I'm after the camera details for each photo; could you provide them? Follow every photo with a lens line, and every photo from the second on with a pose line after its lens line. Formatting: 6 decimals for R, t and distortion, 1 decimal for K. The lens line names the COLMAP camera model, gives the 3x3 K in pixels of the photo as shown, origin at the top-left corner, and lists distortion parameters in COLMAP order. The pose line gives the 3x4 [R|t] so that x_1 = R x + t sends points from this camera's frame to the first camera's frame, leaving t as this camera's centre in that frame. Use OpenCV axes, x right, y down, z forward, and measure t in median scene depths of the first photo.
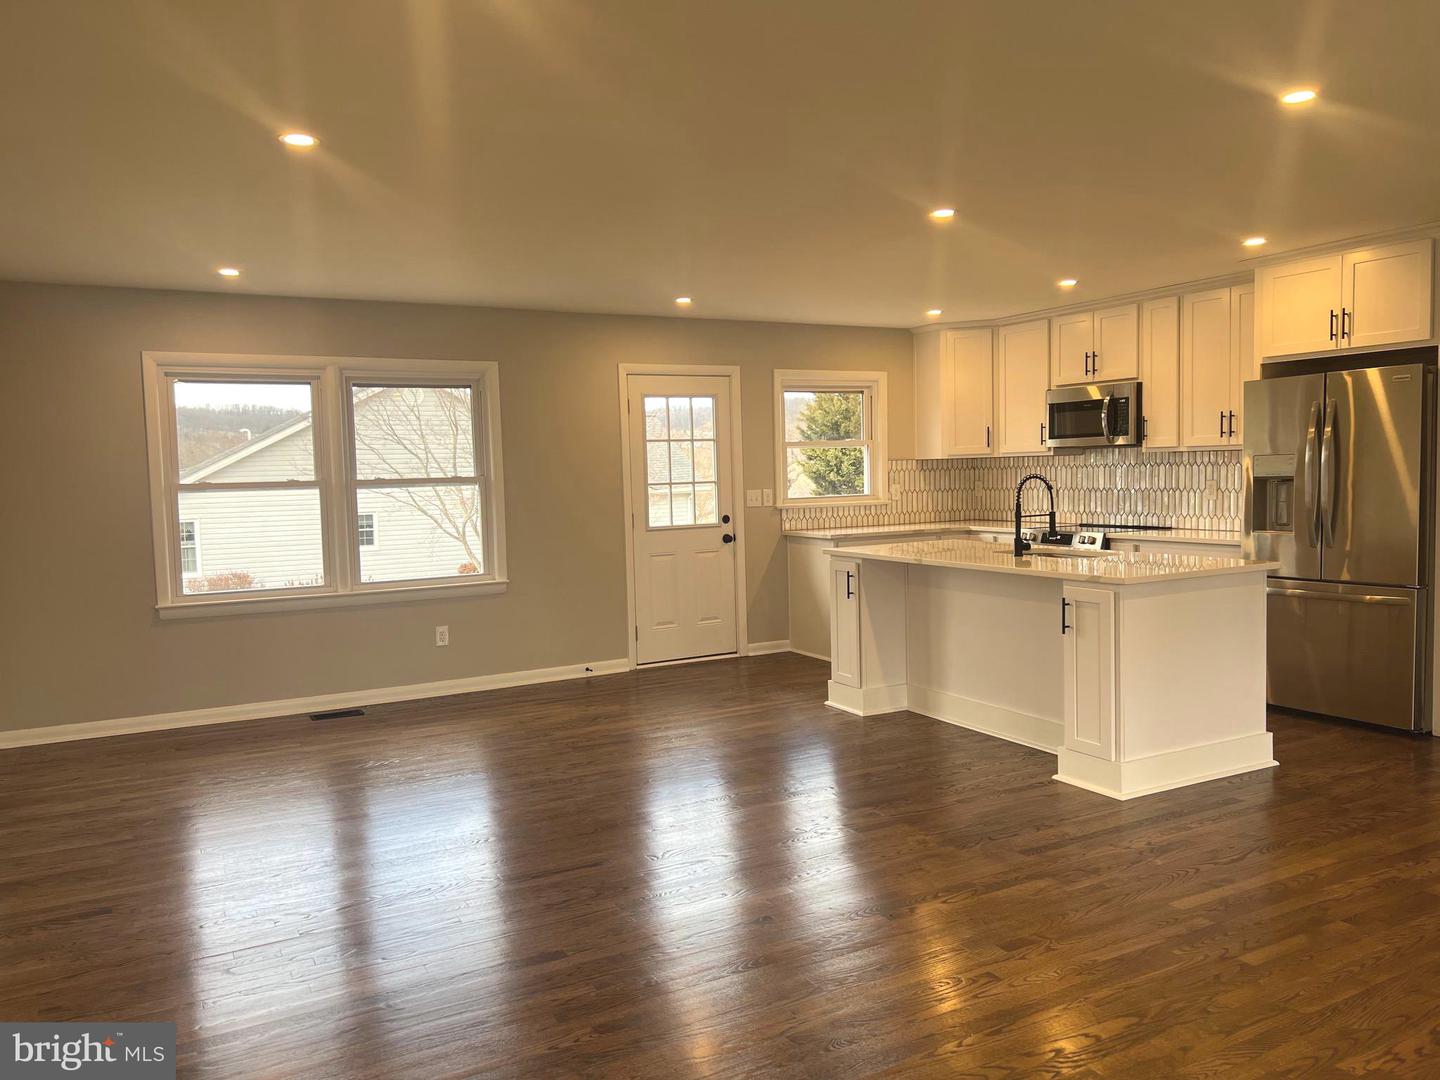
lens RADIAL K [[1087.2, 0, 720.0], [0, 1087.2, 540.0], [0, 0, 1]] dist [0.078230, -0.098022]
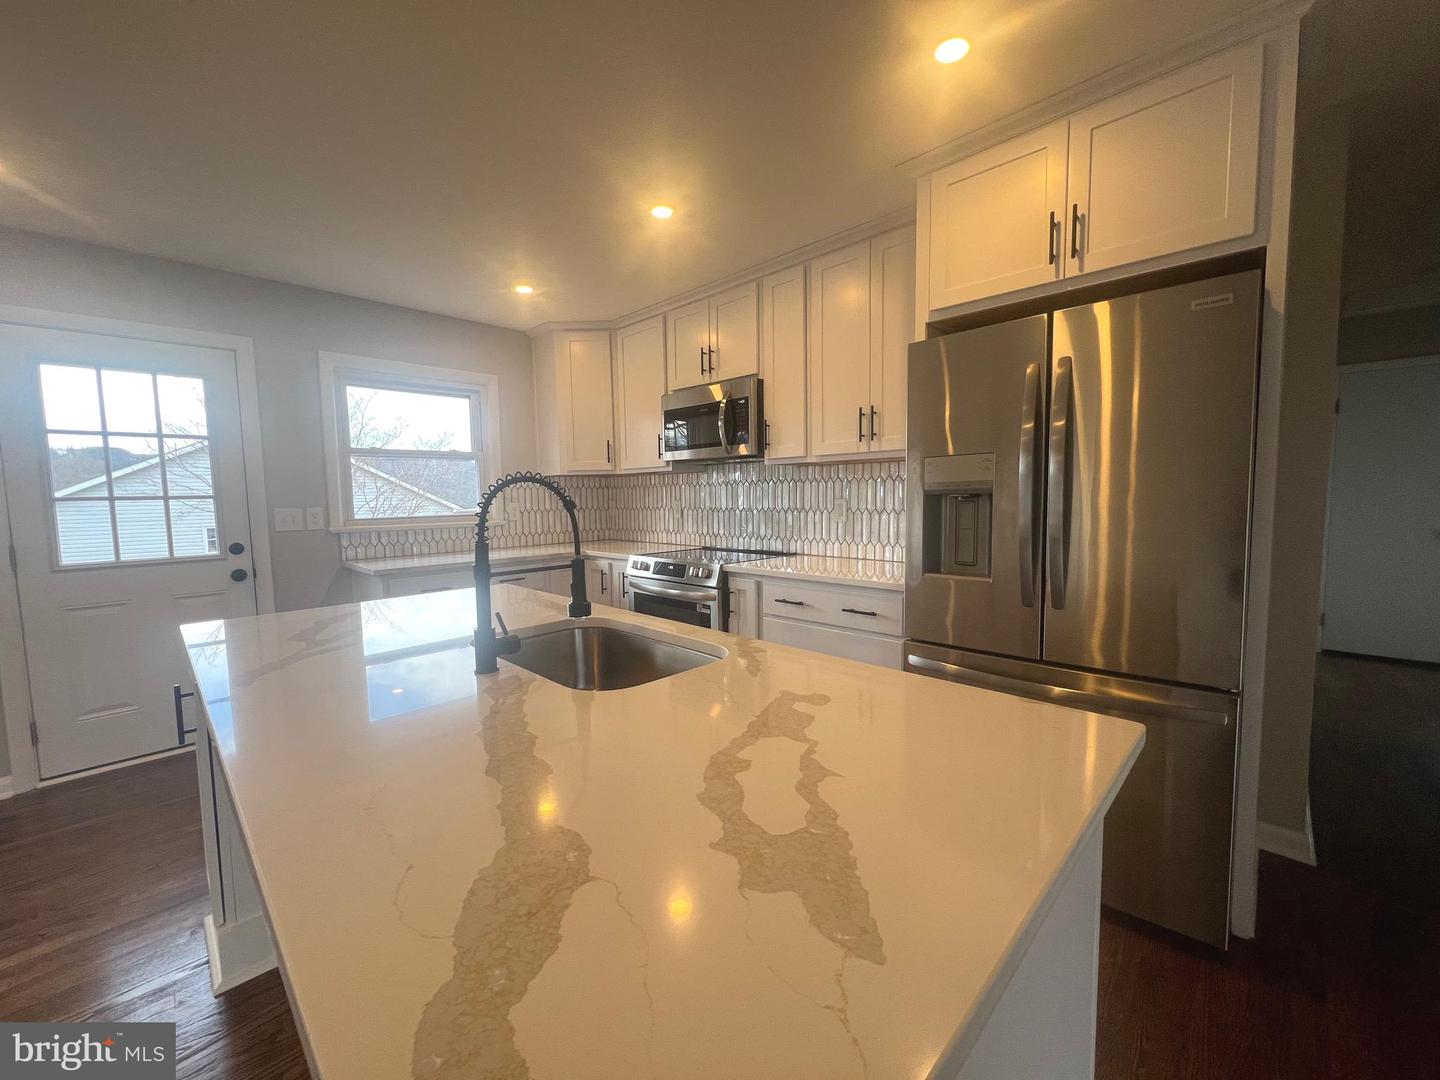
lens RADIAL K [[571.1, 0, 720.0], [0, 571.1, 540.0], [0, 0, 1]] dist [0.001064, 0.000123]
pose [[0.958276, -0.013468, 0.285526, 0.220327], [0.011303, 0.999894, 0.009228, -0.026518], [-0.285620, -0.005616, 0.958326, 0.574902]]
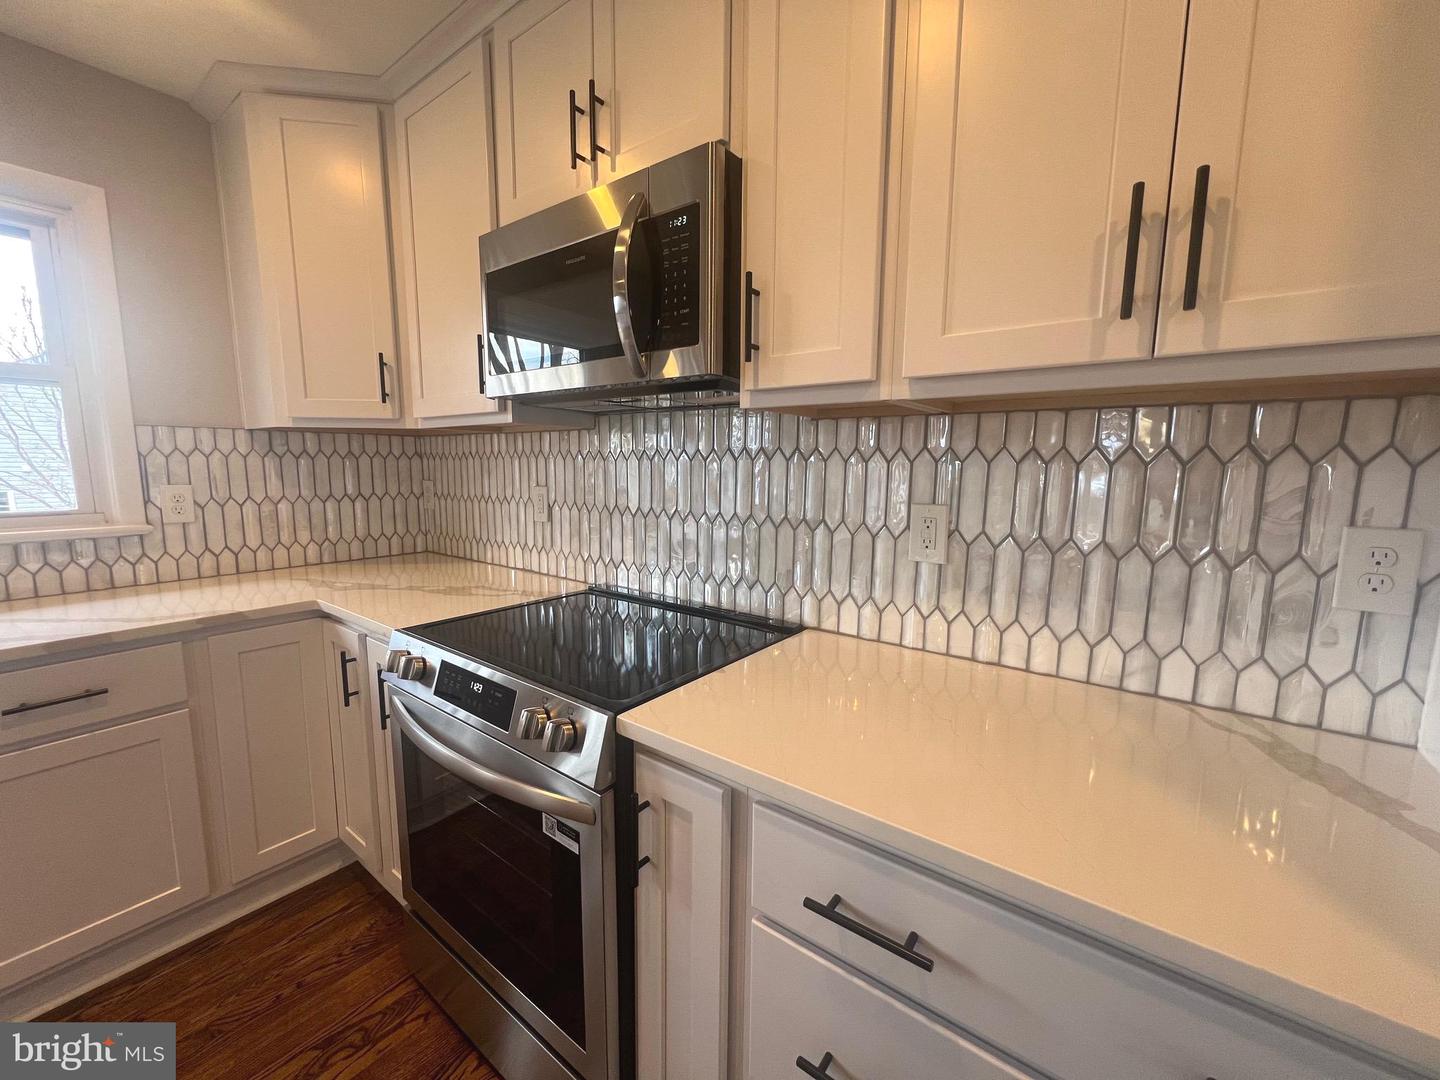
lens RADIAL K [[571.1, 0, 720.0], [0, 571.1, 540.0], [0, 0, 1]] dist [0.001064, 0.000123]
pose [[0.911348, -0.022491, 0.411022, 0.303246], [-0.003131, 0.998099, 0.061558, -0.051500], [-0.411625, -0.057387, 0.909545, 0.827372]]
